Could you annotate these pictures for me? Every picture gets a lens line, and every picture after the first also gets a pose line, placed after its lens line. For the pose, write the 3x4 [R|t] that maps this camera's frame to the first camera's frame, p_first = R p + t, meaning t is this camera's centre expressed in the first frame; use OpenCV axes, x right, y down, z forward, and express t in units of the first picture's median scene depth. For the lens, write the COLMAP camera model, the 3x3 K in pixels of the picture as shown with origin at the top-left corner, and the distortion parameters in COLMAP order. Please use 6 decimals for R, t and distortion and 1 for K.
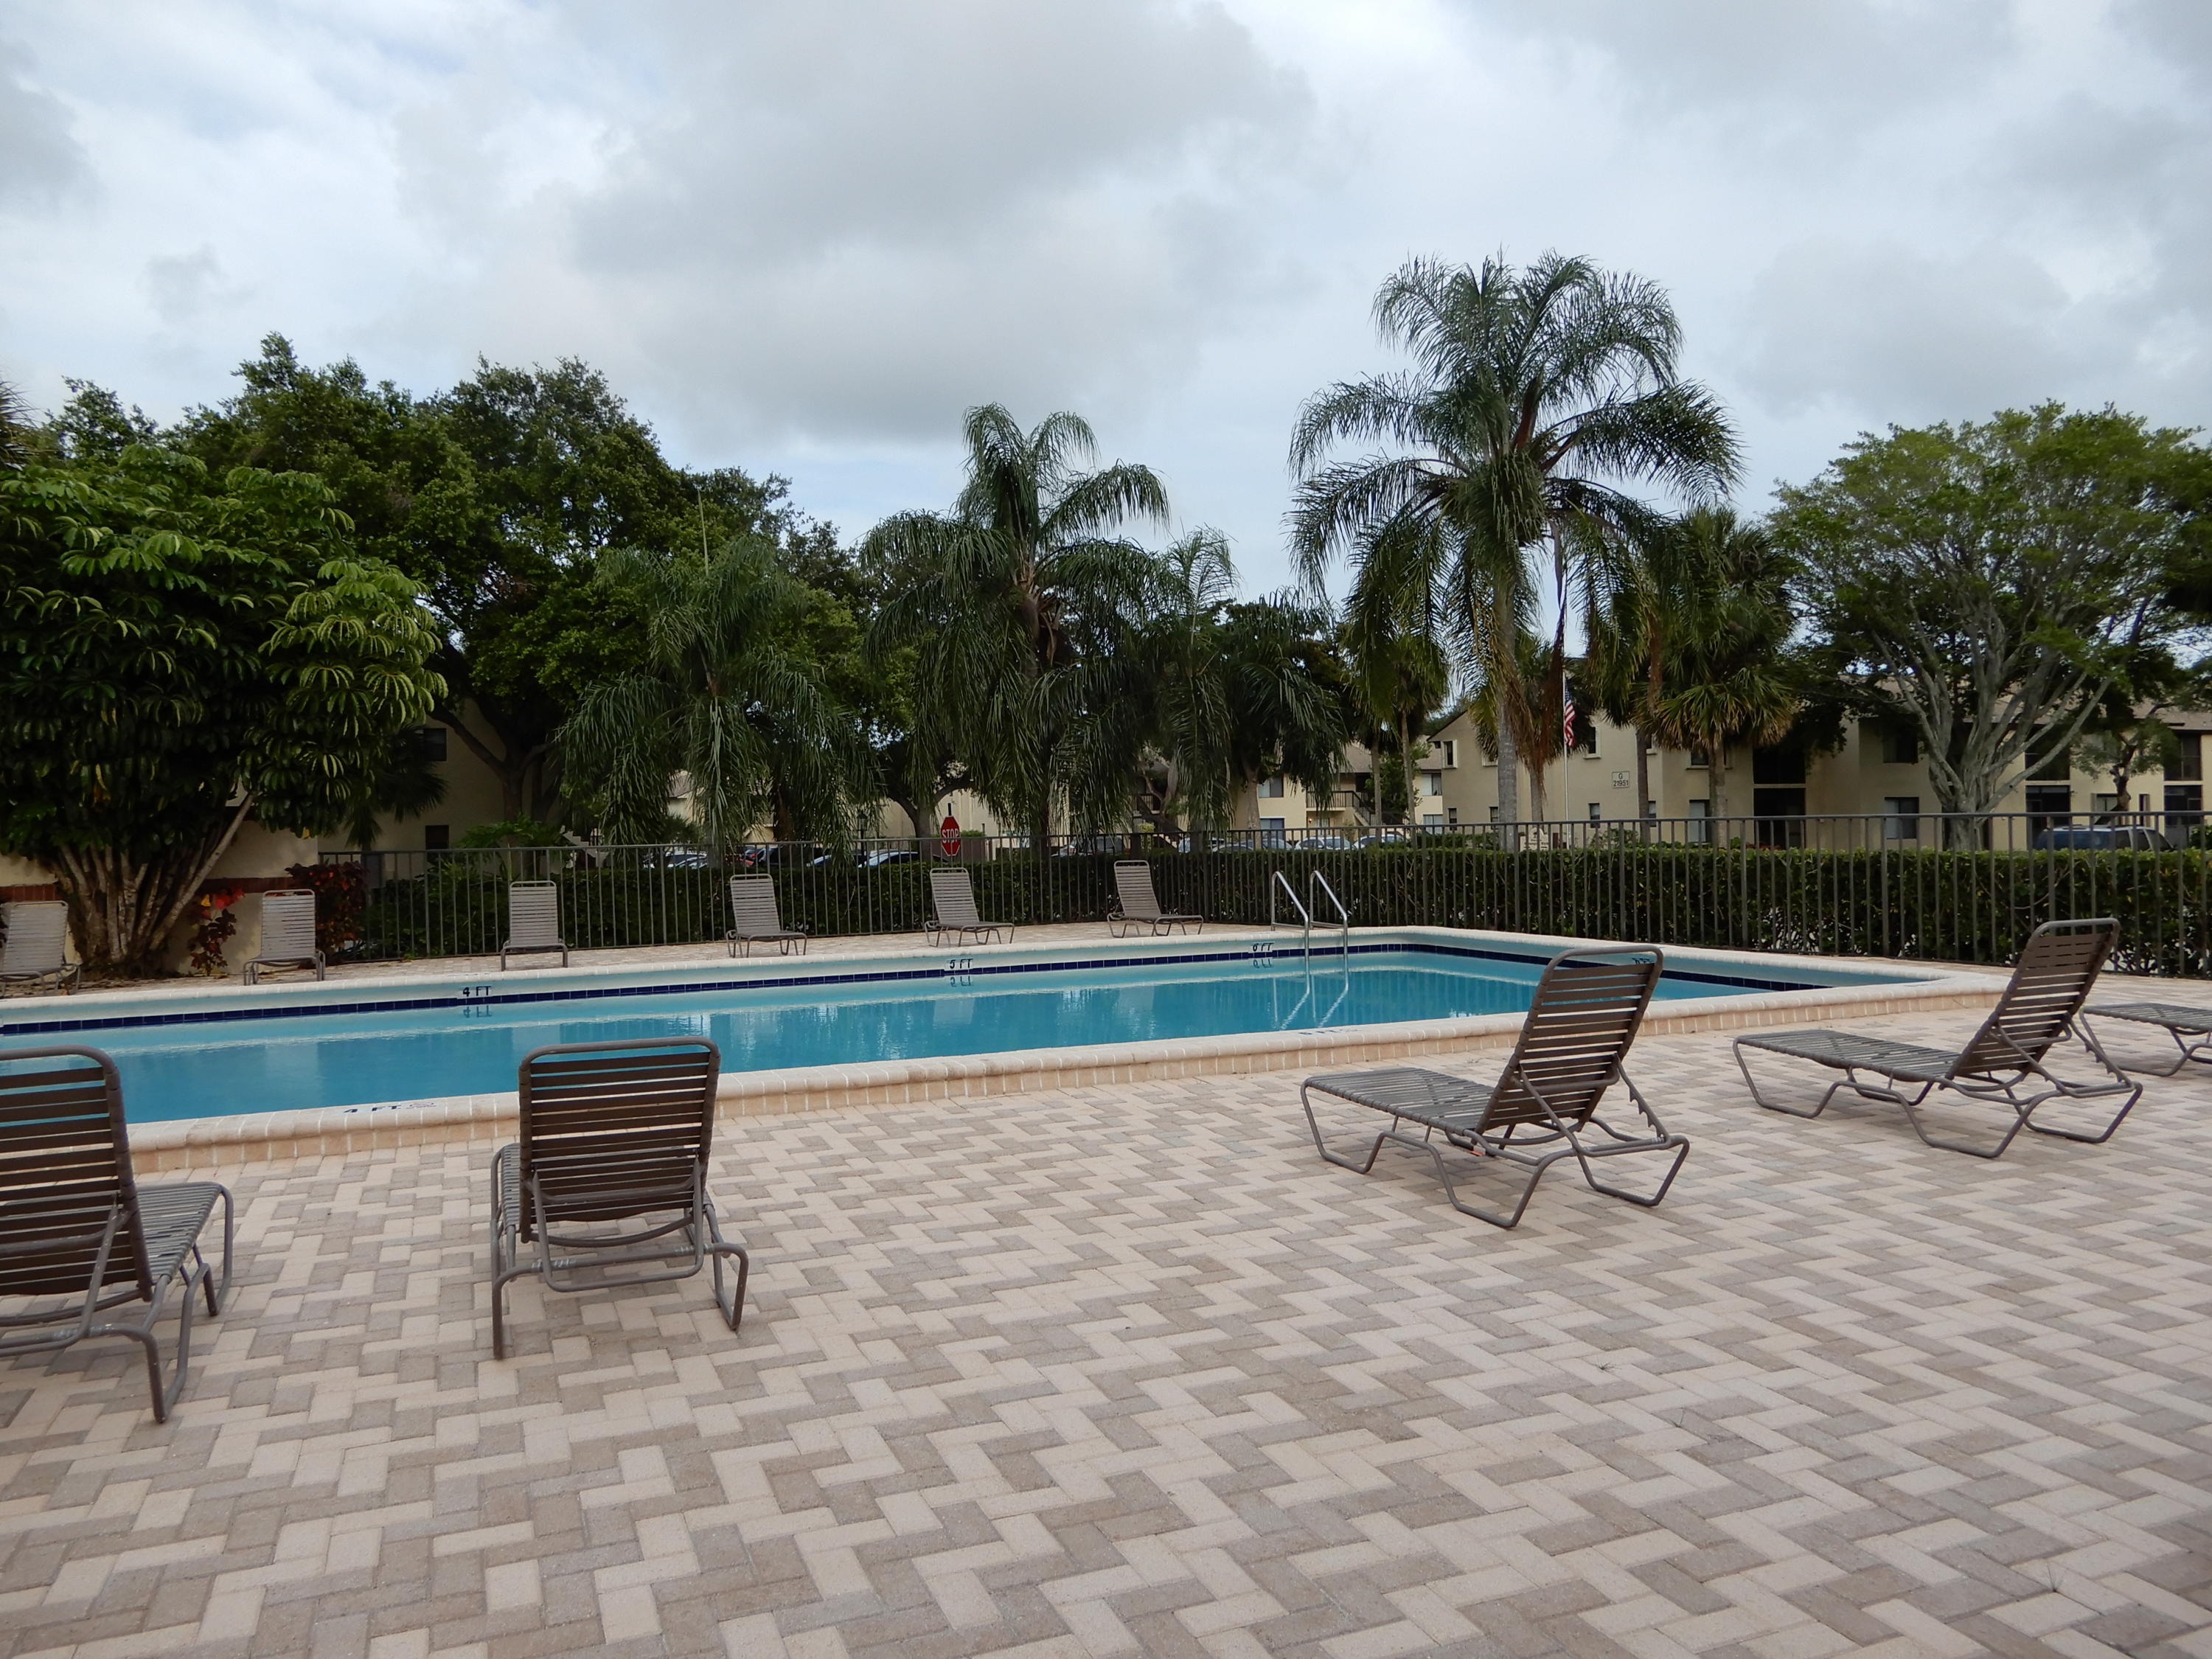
lens RADIAL K [[1566.8, 0, 1106.0], [0, 1566.8, 829.5], [0, 0, 1]] dist [0.003696, 0.002681]
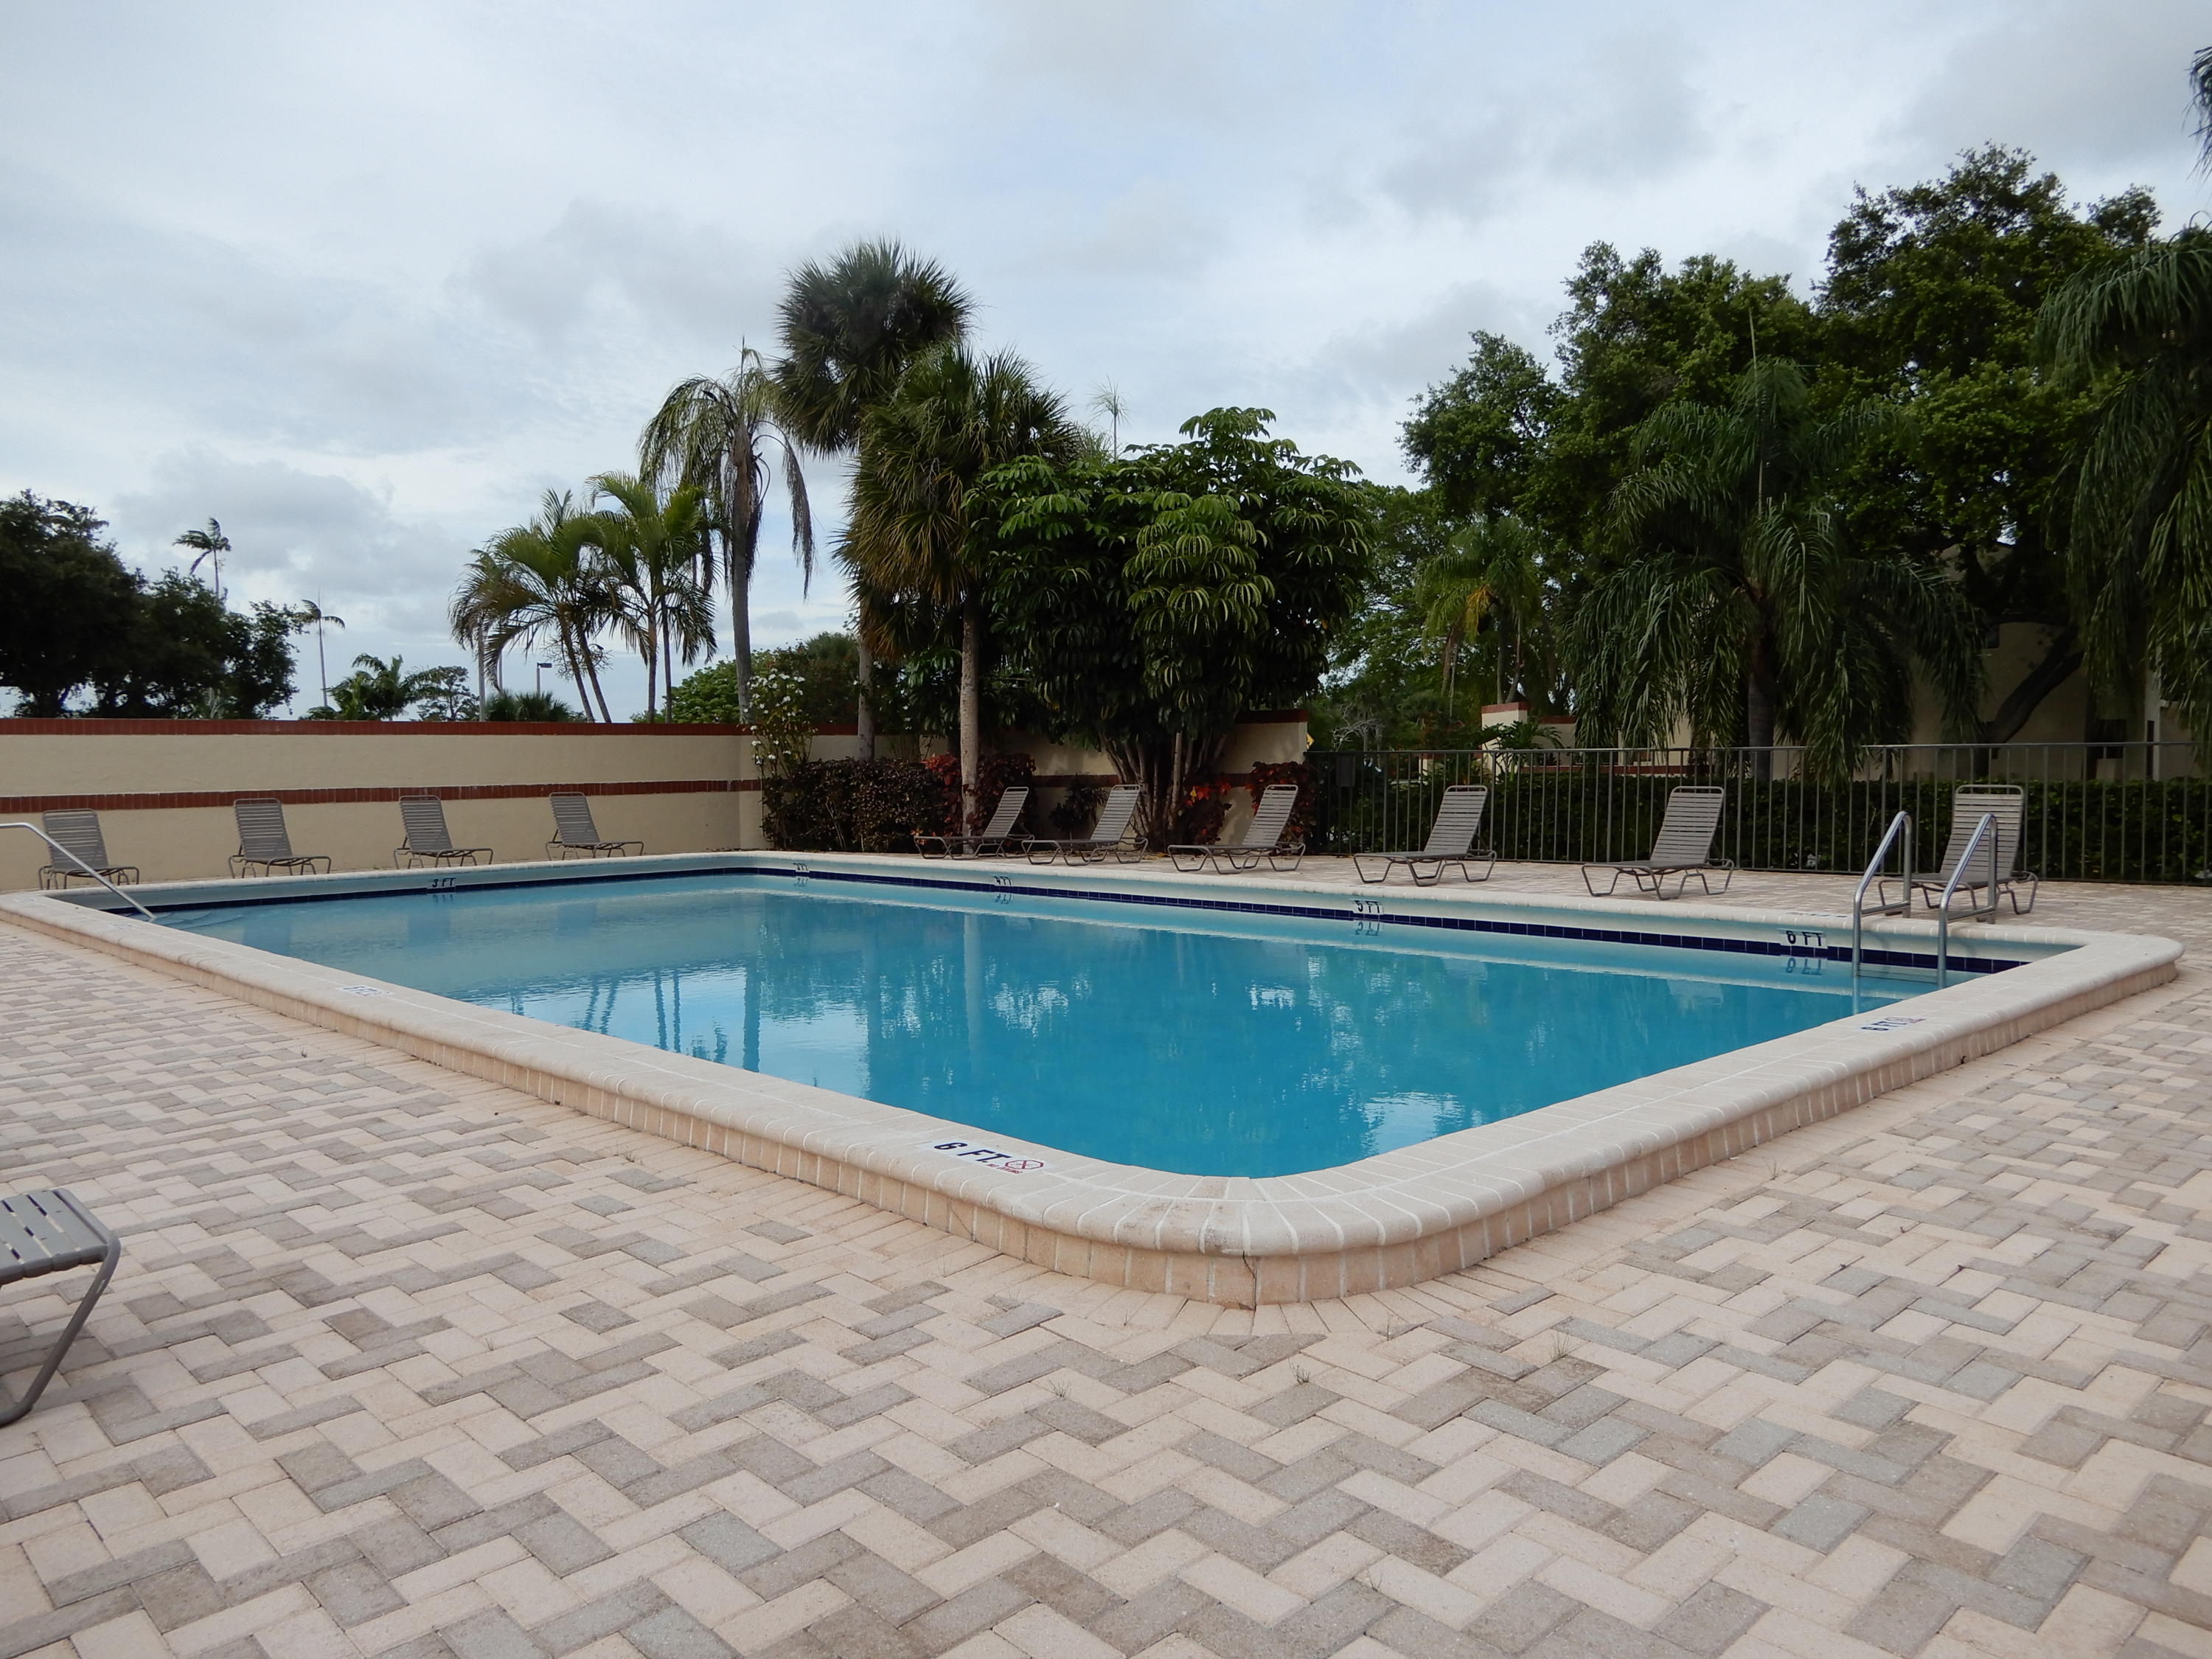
lens RADIAL K [[1566.8, 0, 1106.0], [0, 1566.8, 829.5], [0, 0, 1]] dist [0.003696, 0.002681]
pose [[0.378198, 0.061028, -0.923711, 0.423307], [0.002691, 0.997748, 0.067021, -0.004711], [0.925721, -0.027833, 0.377182, 0.419292]]
